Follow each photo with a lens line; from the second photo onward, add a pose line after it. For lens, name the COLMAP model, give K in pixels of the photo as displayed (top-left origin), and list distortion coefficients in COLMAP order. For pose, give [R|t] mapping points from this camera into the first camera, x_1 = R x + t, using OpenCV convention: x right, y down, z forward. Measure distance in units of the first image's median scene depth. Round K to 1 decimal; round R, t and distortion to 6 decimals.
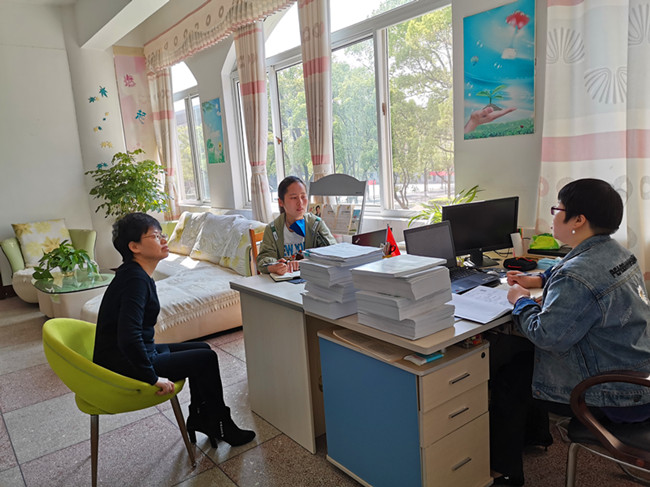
lens RADIAL K [[486.2, 0, 328.2], [0, 486.2, 242.0], [0, 0, 1]] dist [0.095252, -0.109566]
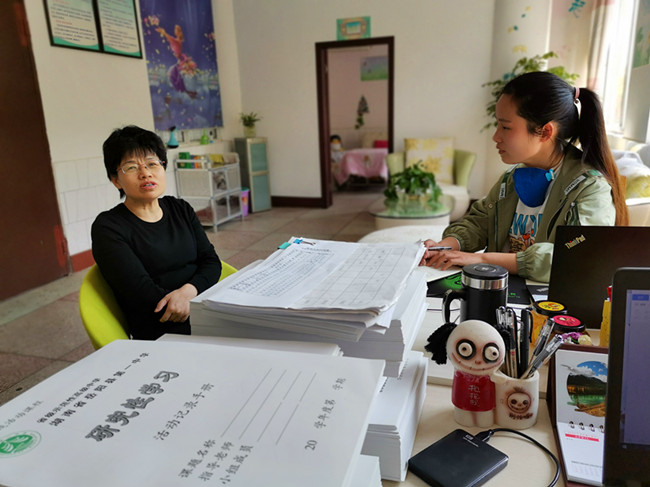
lens RADIAL K [[486.2, 0, 328.2], [0, 486.2, 242.0], [0, 0, 1]] dist [0.095252, -0.109566]
pose [[0.564676, 0.255043, -0.784917, 0.154837], [-0.137161, 0.966828, 0.215476, -0.037771], [0.813836, -0.014014, 0.580926, 0.443464]]
